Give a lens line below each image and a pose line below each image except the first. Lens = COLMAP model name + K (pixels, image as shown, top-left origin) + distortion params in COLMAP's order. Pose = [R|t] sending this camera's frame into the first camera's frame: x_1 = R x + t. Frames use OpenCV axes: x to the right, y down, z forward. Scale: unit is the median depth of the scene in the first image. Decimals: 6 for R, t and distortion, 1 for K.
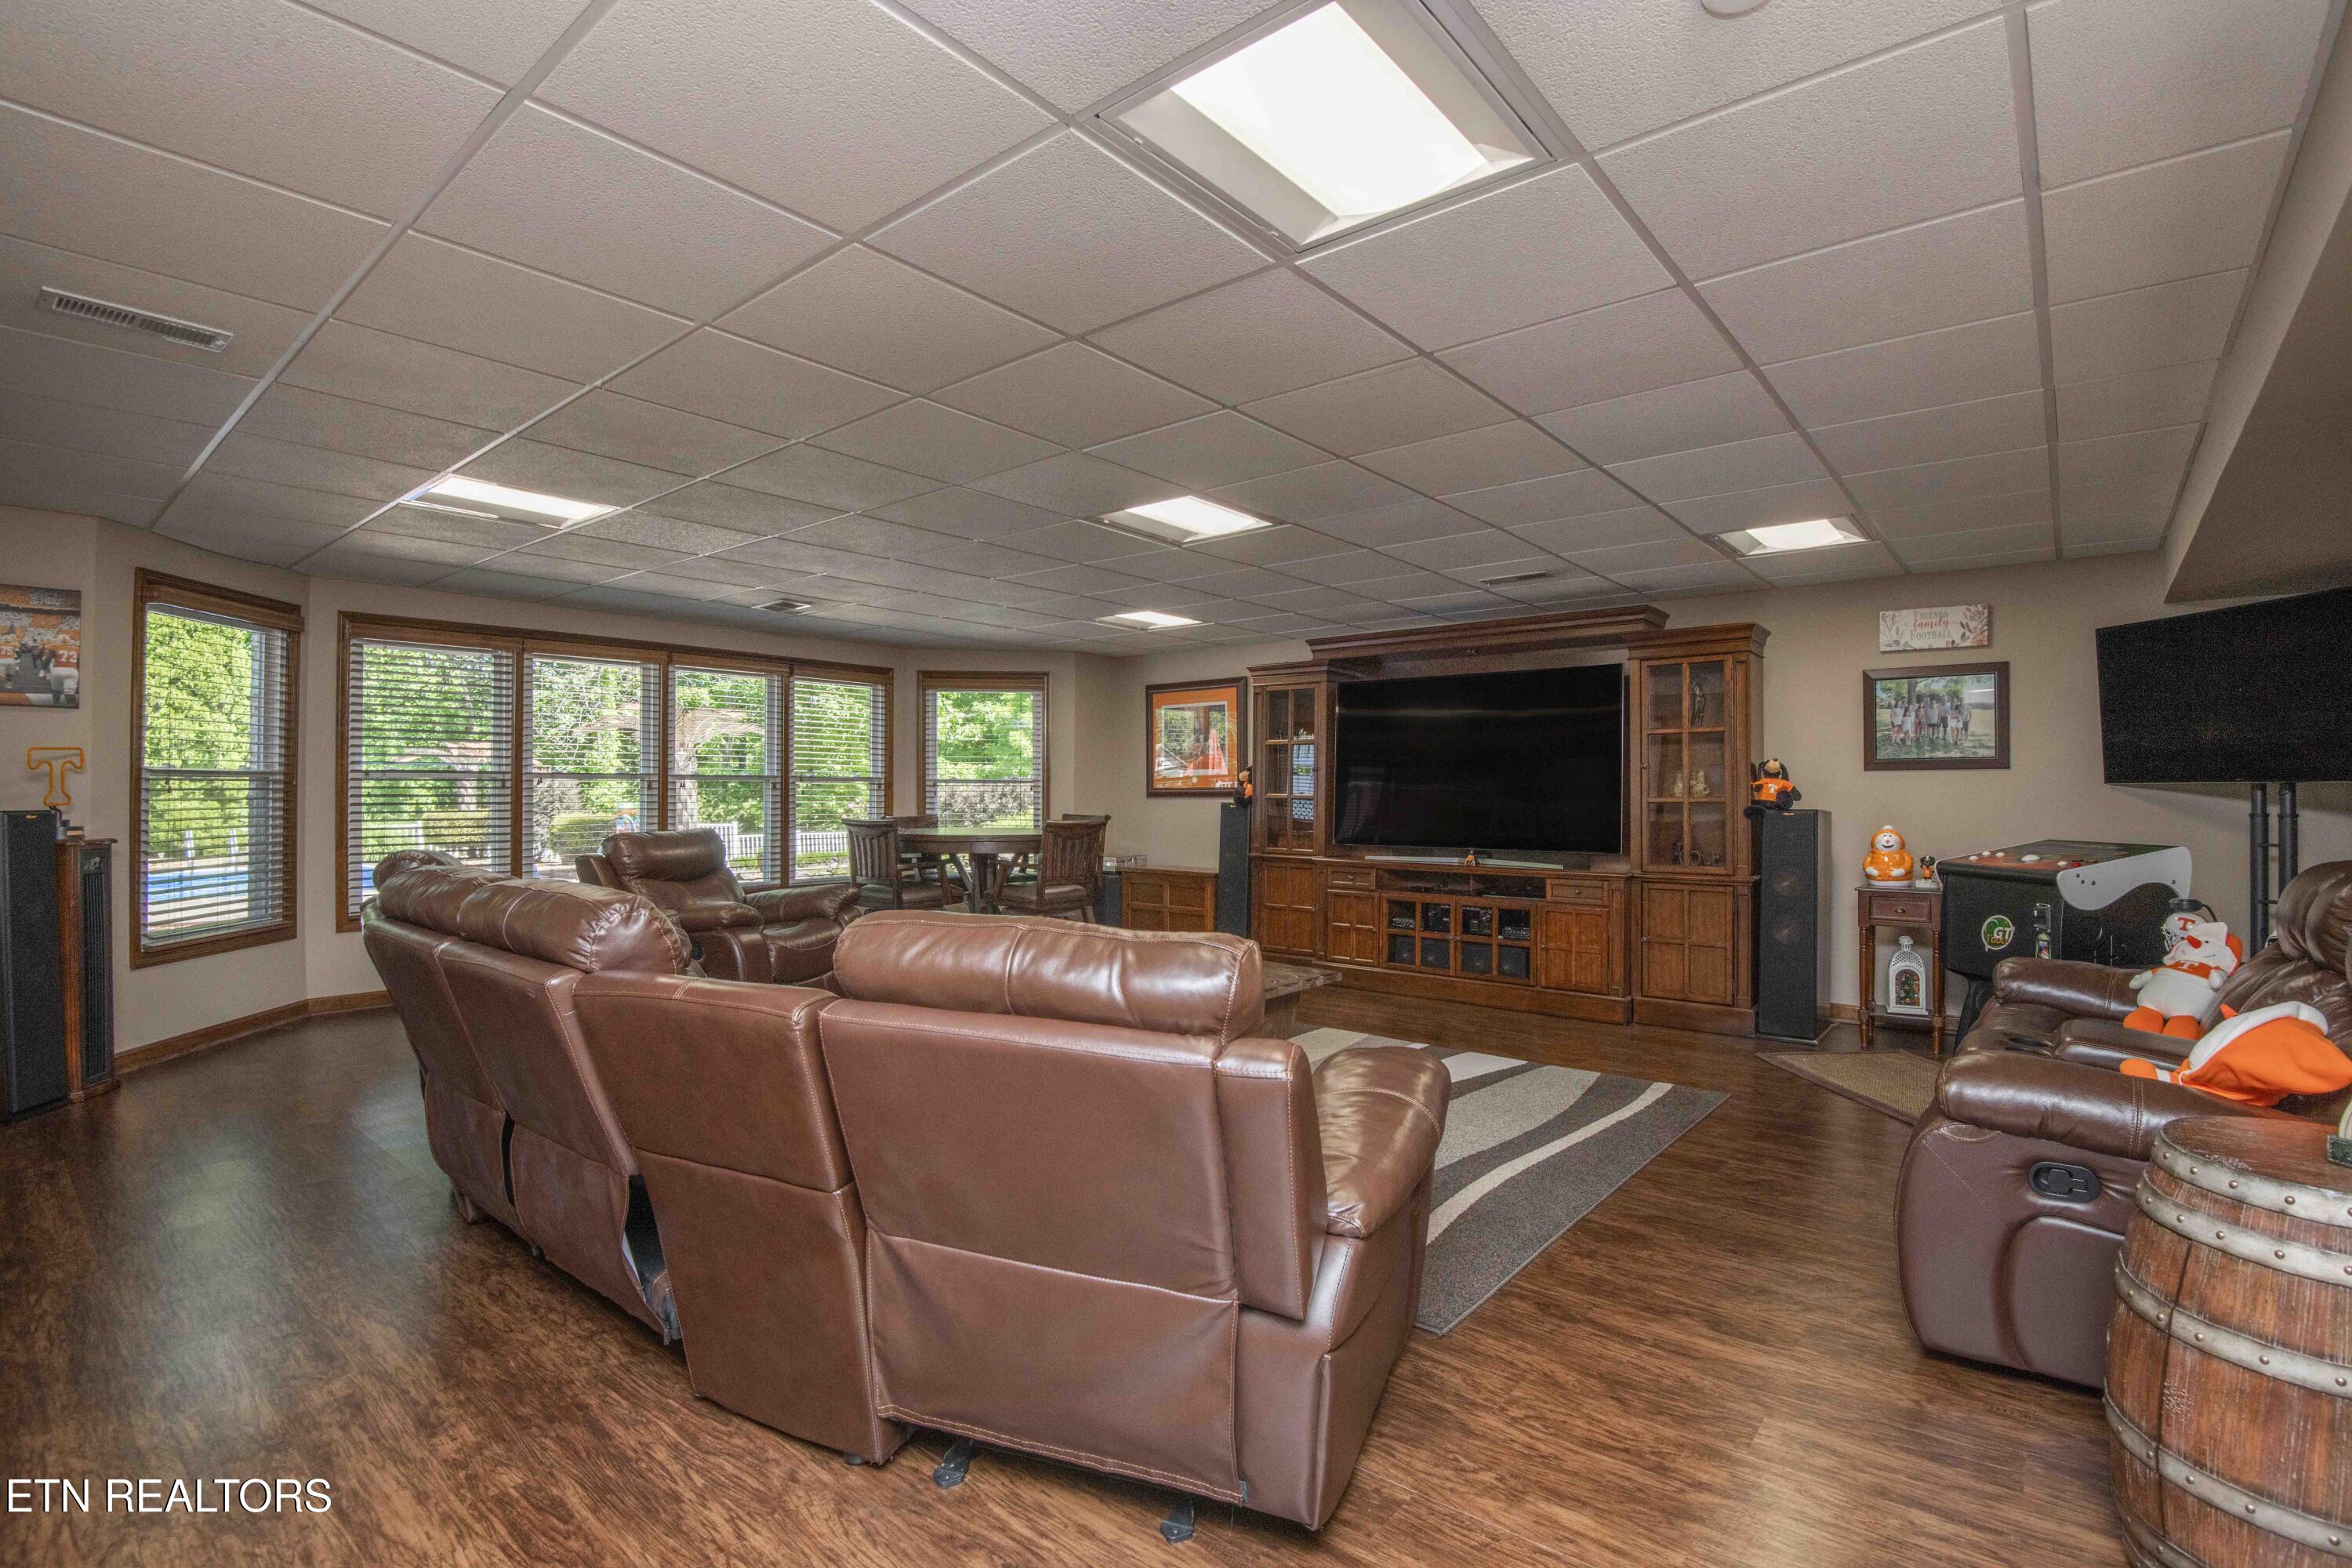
lens RADIAL K [[1091.7, 0, 1186.6], [0, 1091.7, 782.7], [0, 0, 1]] dist [-0.026818, -0.000756]
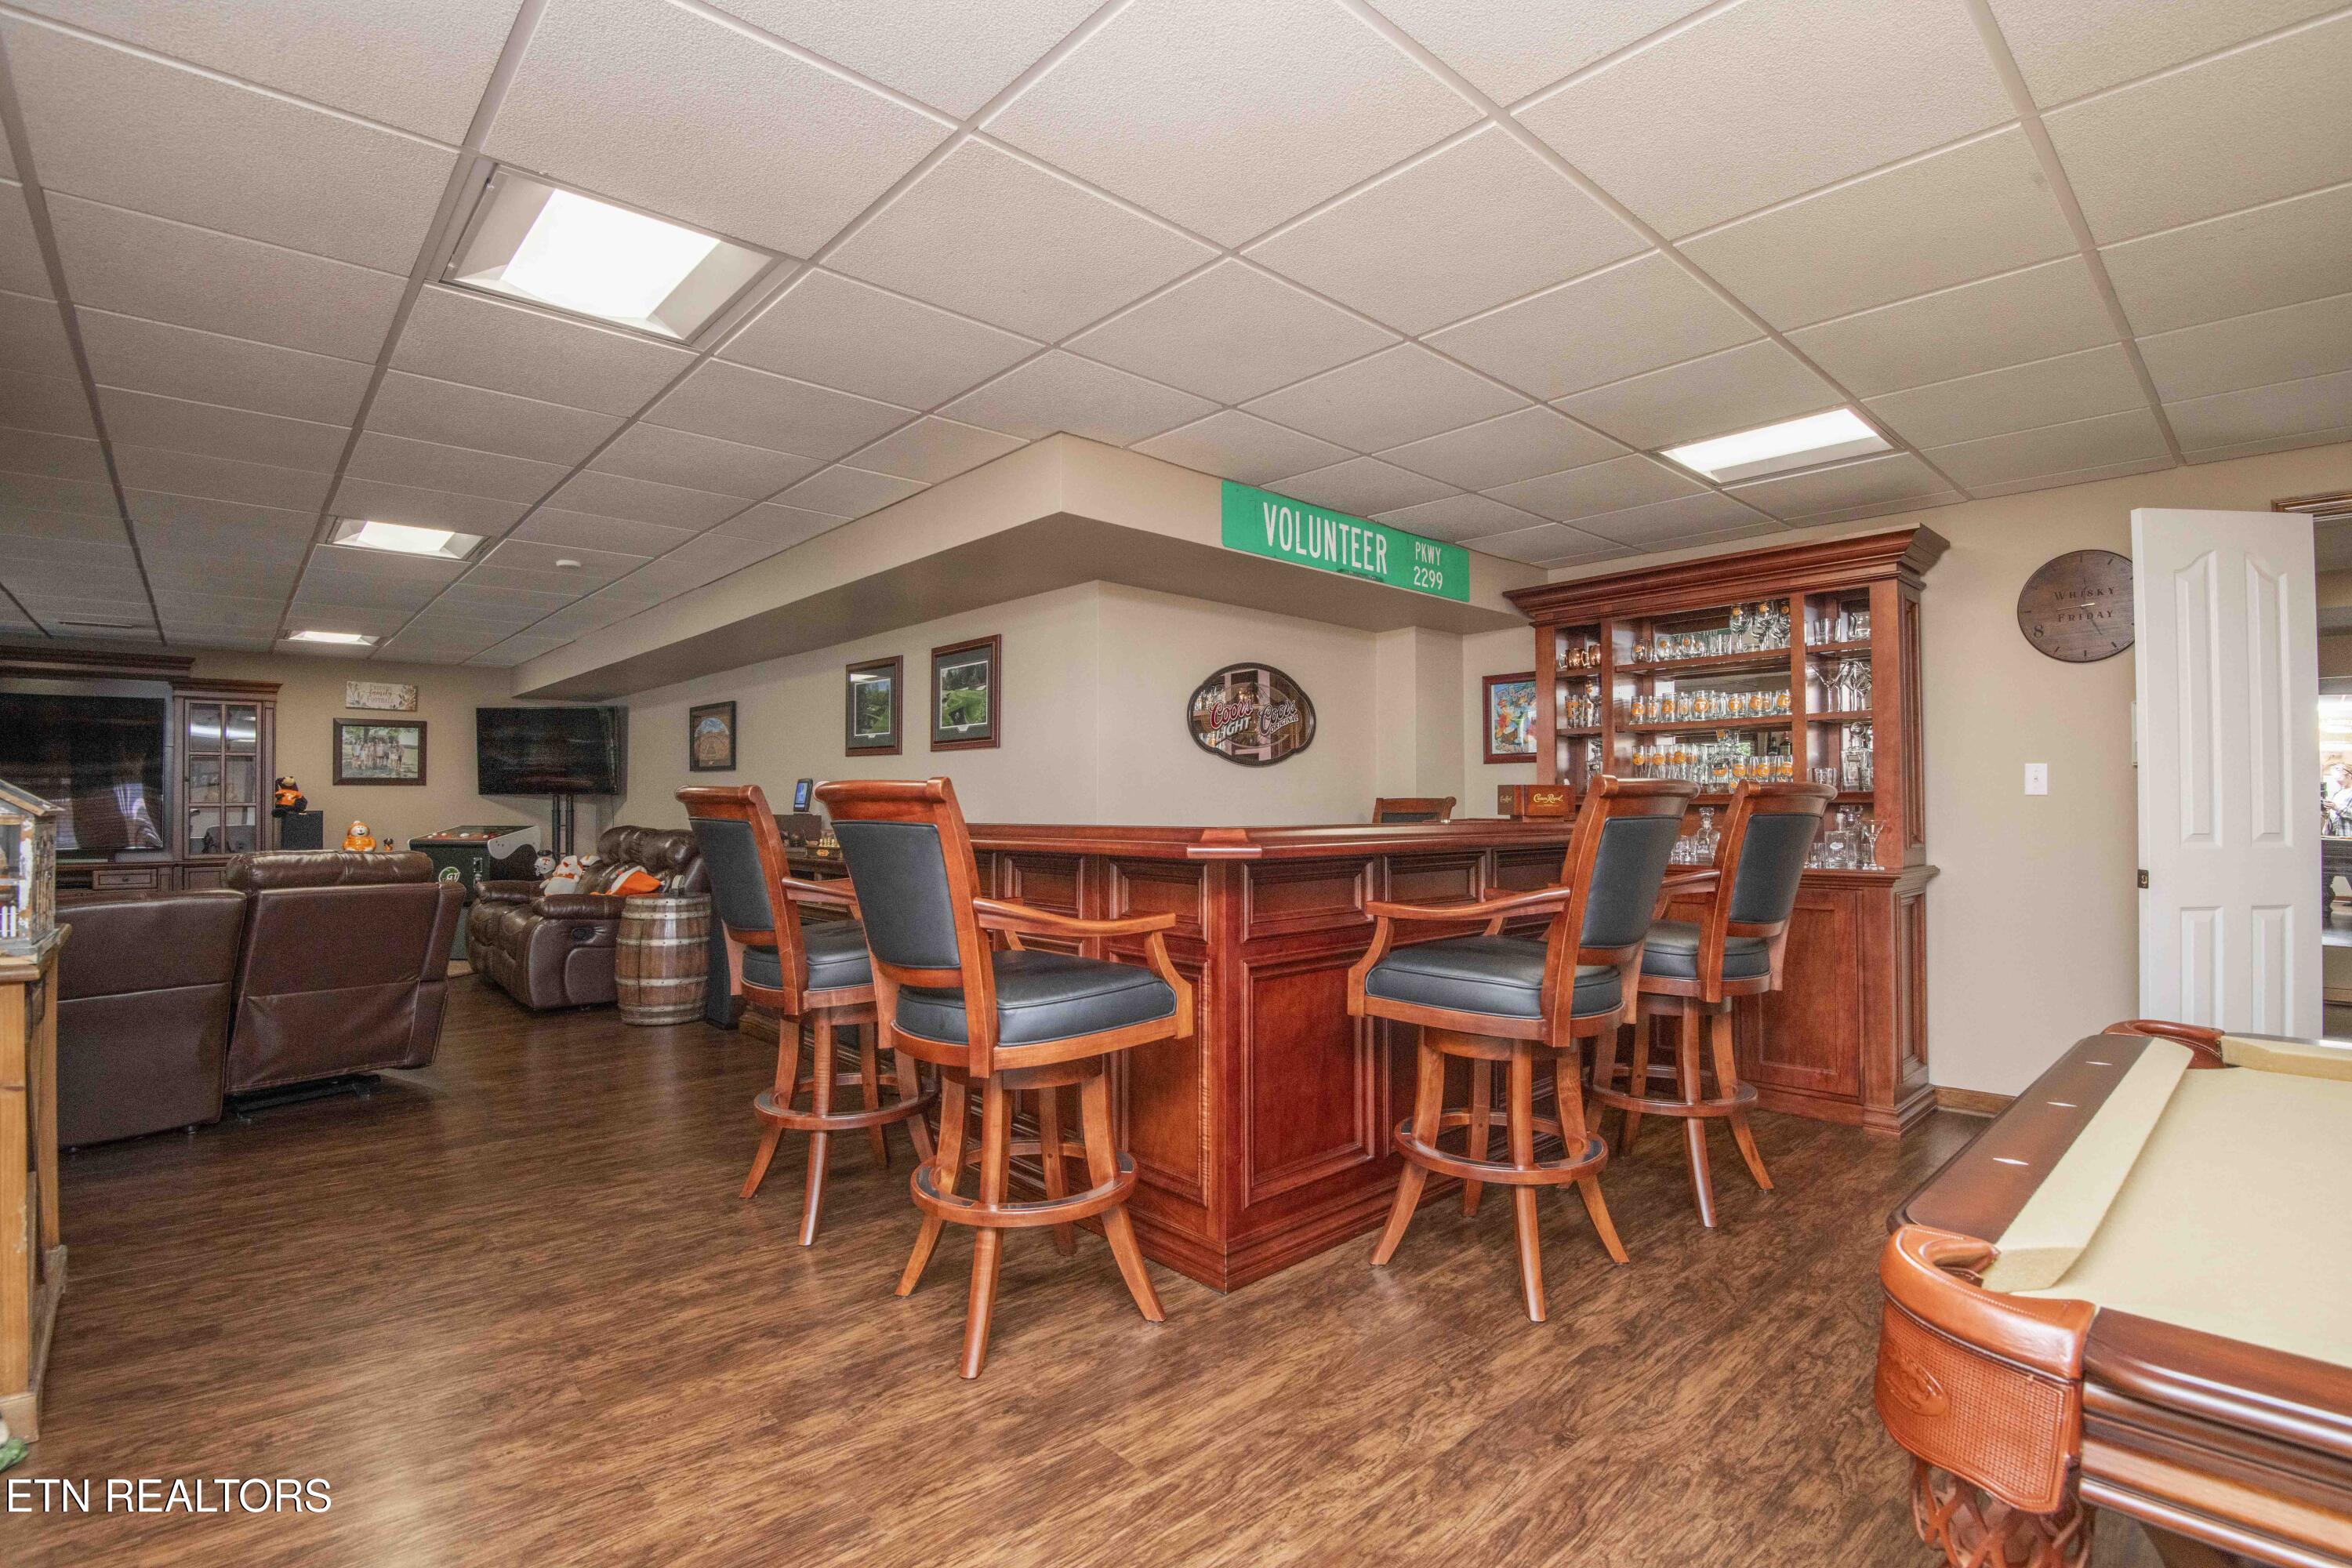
lens RADIAL K [[1091.7, 0, 1188.0], [0, 1091.7, 786.3], [0, 0, 1]] dist [-0.026818, -0.000756]
pose [[0.130705, 0.014216, 0.991319, -0.718159], [-0.008783, 0.999875, -0.013180, -0.000334], [-0.991382, -0.006984, 0.130813, -0.383968]]
